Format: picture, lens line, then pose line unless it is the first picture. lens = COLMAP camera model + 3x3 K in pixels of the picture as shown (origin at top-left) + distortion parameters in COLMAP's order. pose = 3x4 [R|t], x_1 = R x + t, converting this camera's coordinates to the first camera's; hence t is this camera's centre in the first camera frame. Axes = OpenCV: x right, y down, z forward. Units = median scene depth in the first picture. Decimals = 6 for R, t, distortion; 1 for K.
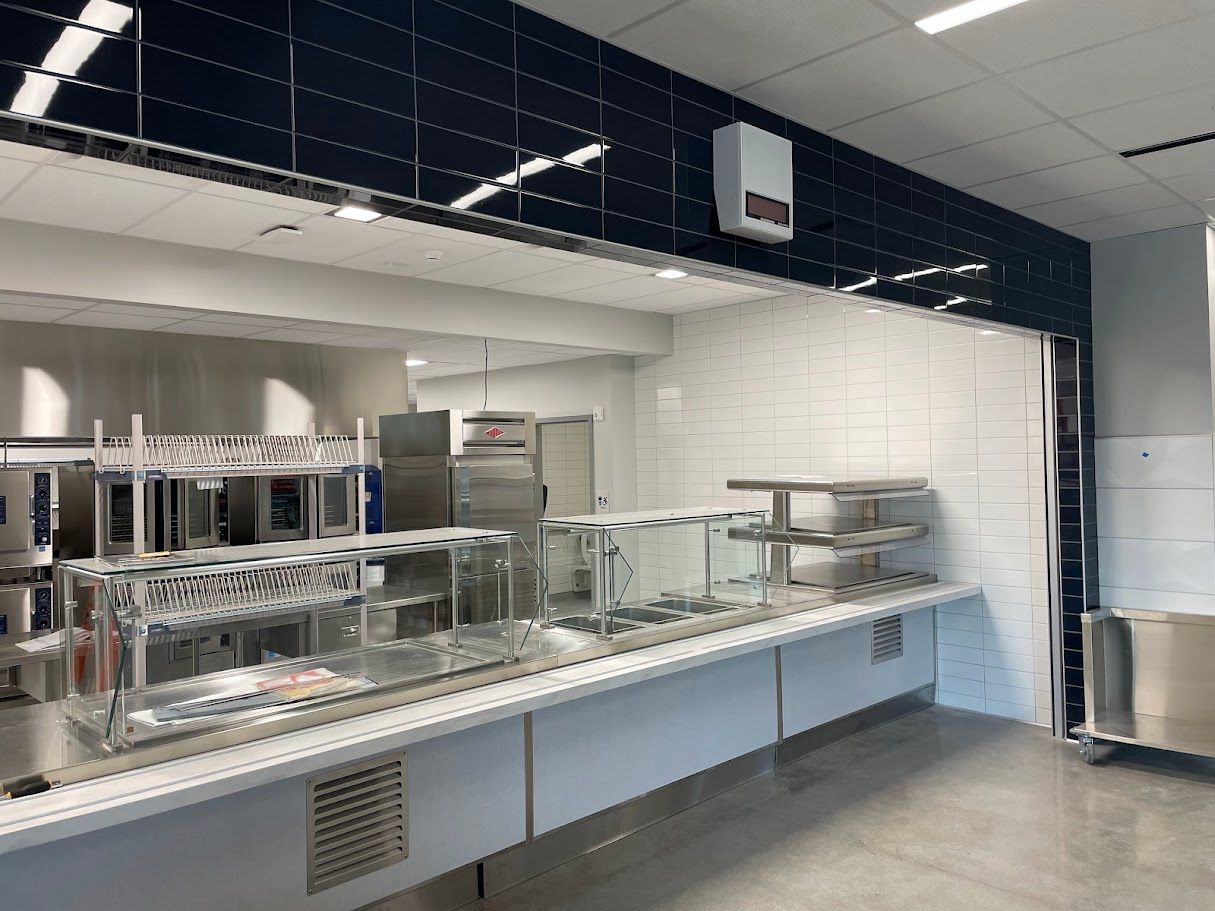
lens RADIAL K [[930.9, 0, 611.7], [0, 930.9, 441.2], [0, 0, 1]] dist [0.094810, -0.095637]
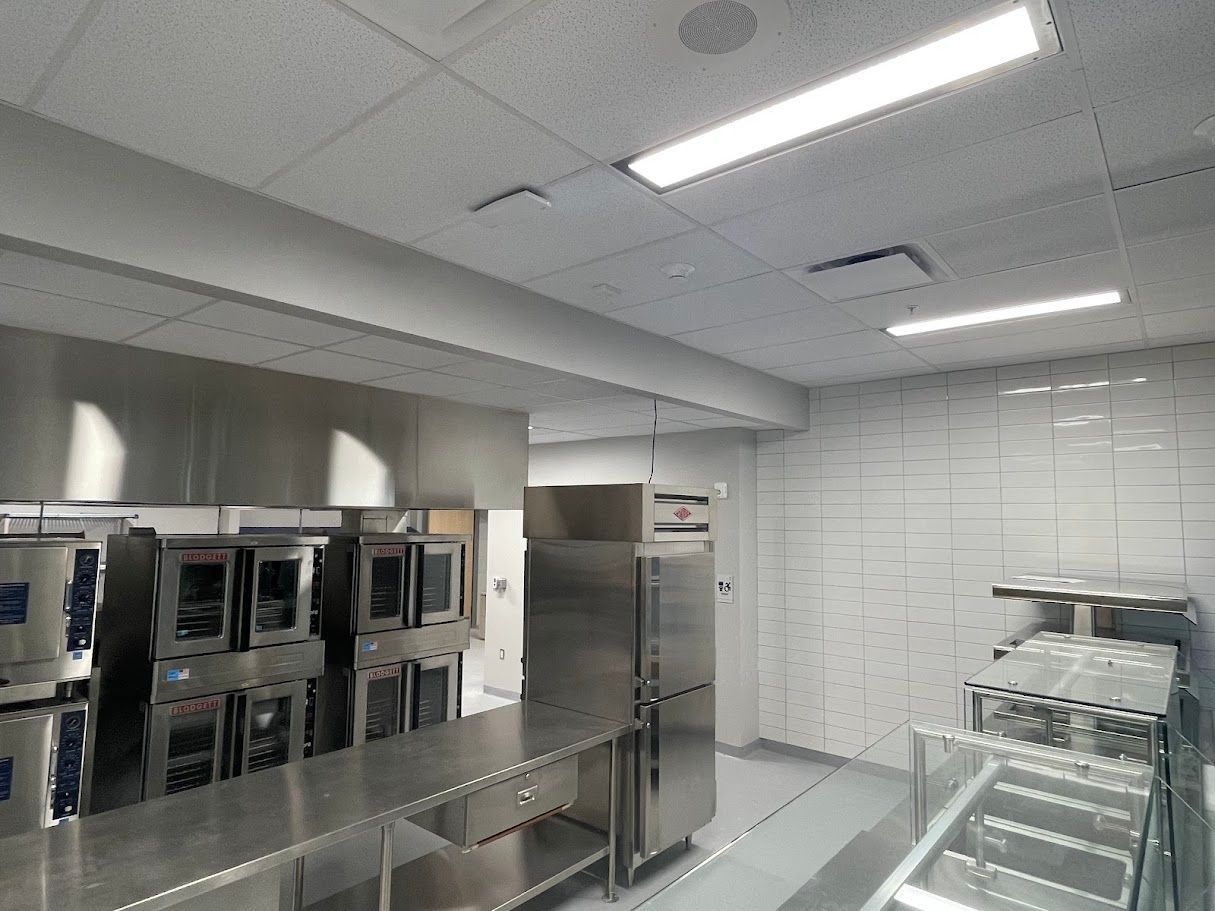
lens RADIAL K [[701.1, 0, 606.8], [0, 701.1, 448.6], [0, 0, 1]] dist [0.004526, -0.002105]
pose [[0.994466, 0.044587, 0.095127, -0.275577], [-0.036933, 0.996049, -0.080759, -0.015151], [-0.098352, 0.076799, 0.992184, 0.450089]]
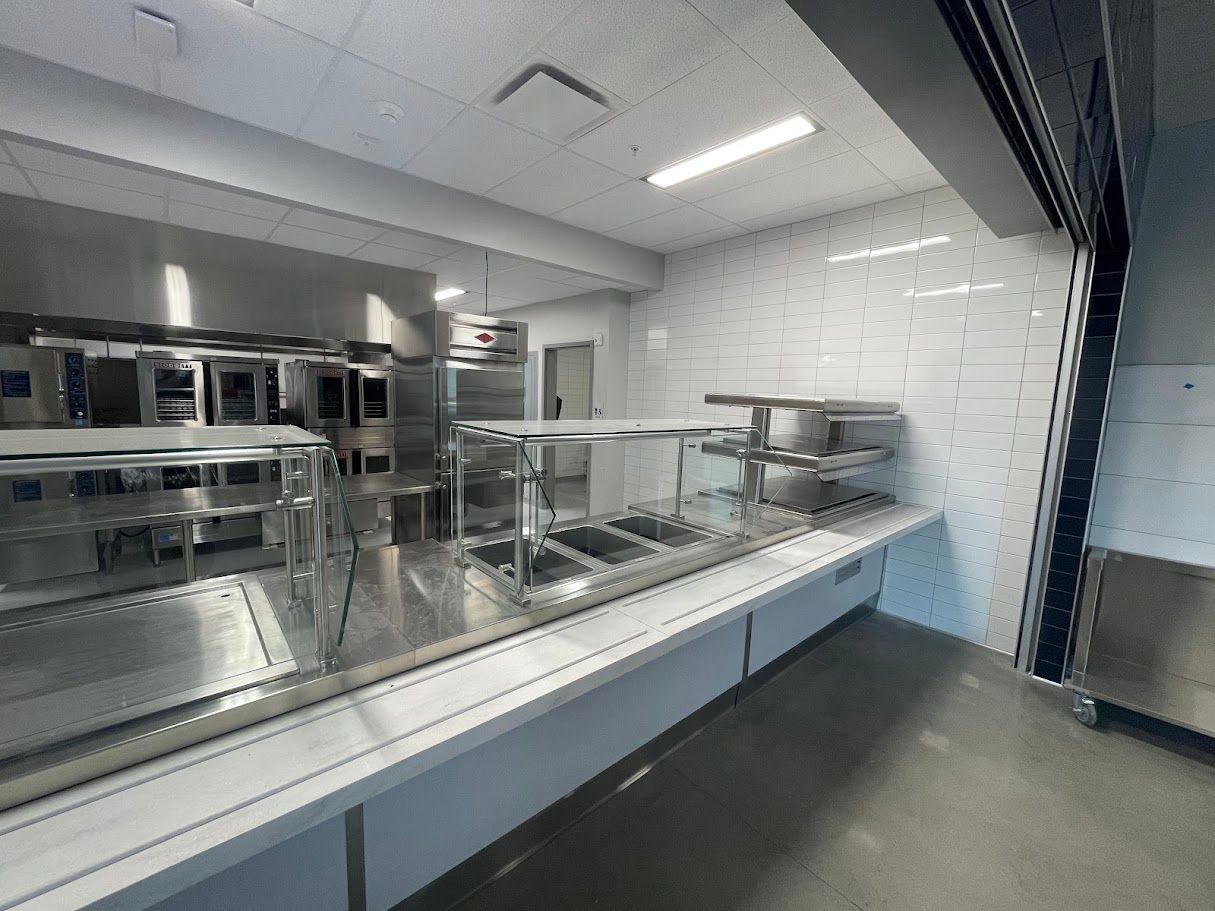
lens RADIAL K [[489.0, 0, 609.9], [0, 489.0, 455.2], [0, 0, 1]] dist [0.000795, -0.001282]
pose [[0.997578, 0.058583, -0.037493, 0.047754], [-0.052571, 0.988028, 0.145043, 0.037320], [0.045541, -0.142721, 0.988715, 0.488803]]
